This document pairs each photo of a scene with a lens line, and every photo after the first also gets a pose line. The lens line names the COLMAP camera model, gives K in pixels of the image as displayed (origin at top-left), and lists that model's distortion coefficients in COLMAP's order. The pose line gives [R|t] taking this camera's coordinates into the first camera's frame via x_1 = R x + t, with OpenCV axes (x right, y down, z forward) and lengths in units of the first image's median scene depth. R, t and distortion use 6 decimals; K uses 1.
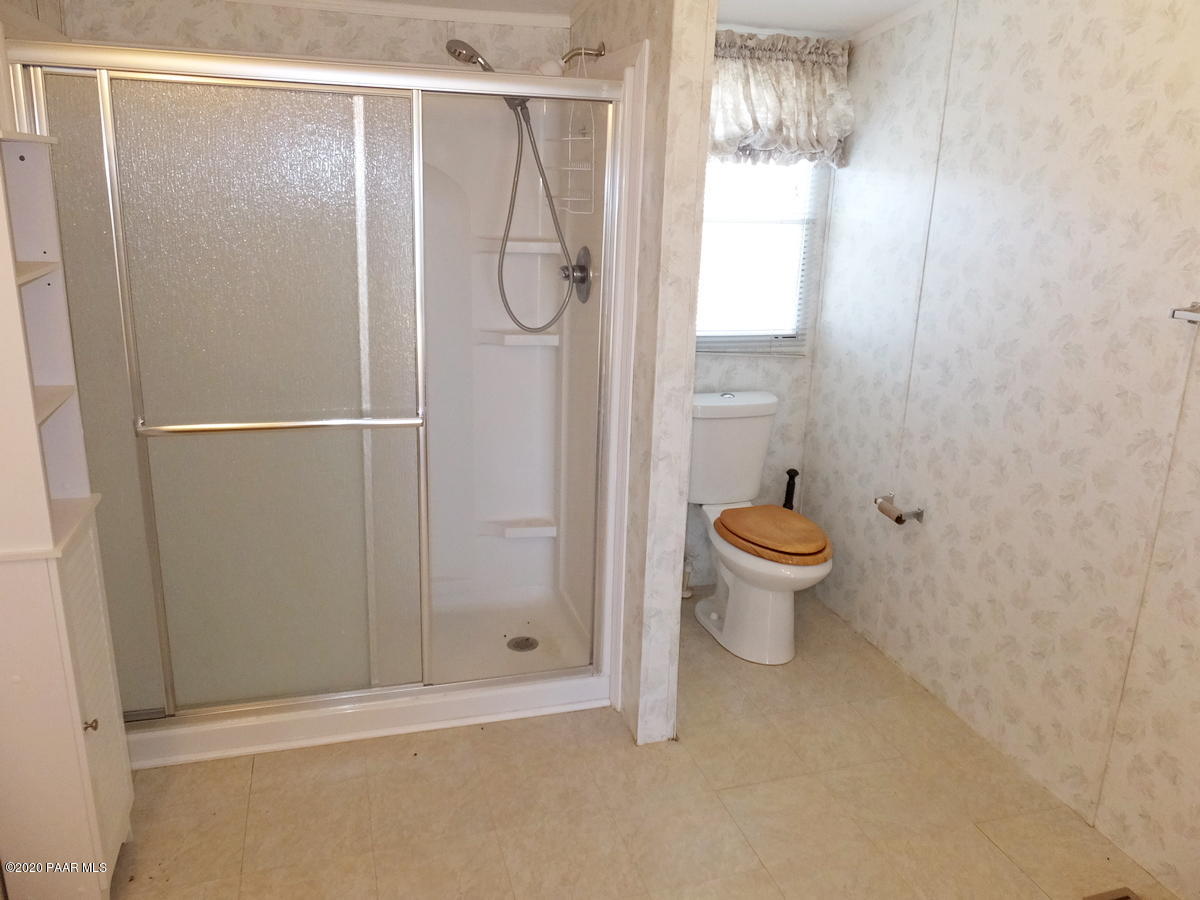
lens RADIAL K [[898.9, 0, 593.5], [0, 898.9, 450.5], [0, 0, 1]] dist [0.008409, -0.013733]
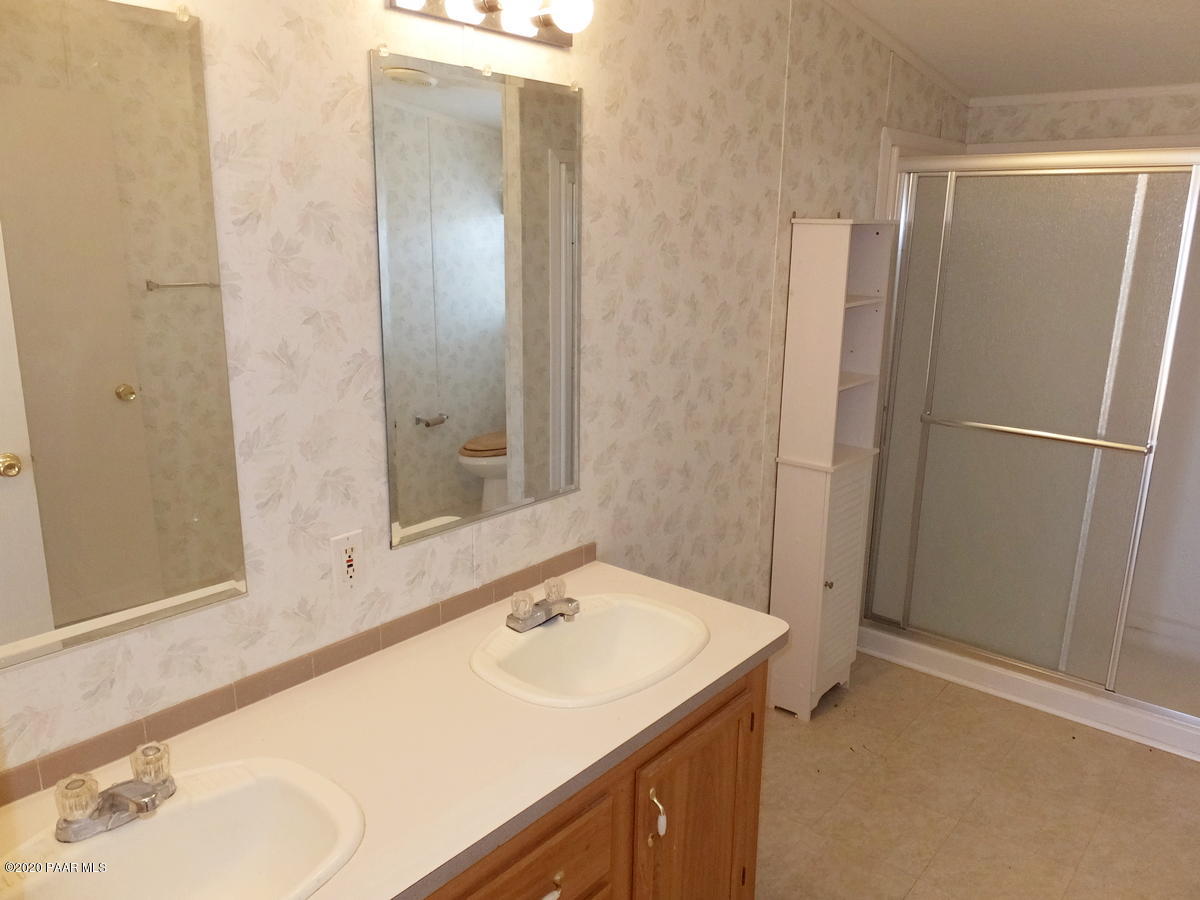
lens RADIAL K [[898.9, 0, 593.5], [0, 898.9, 450.5], [0, 0, 1]] dist [0.008409, -0.013733]
pose [[0.535607, 0.177135, -0.825680, 0.403445], [-0.226033, 0.972149, 0.061933, 0.058578], [0.813655, 0.153459, 0.560728, -0.216484]]
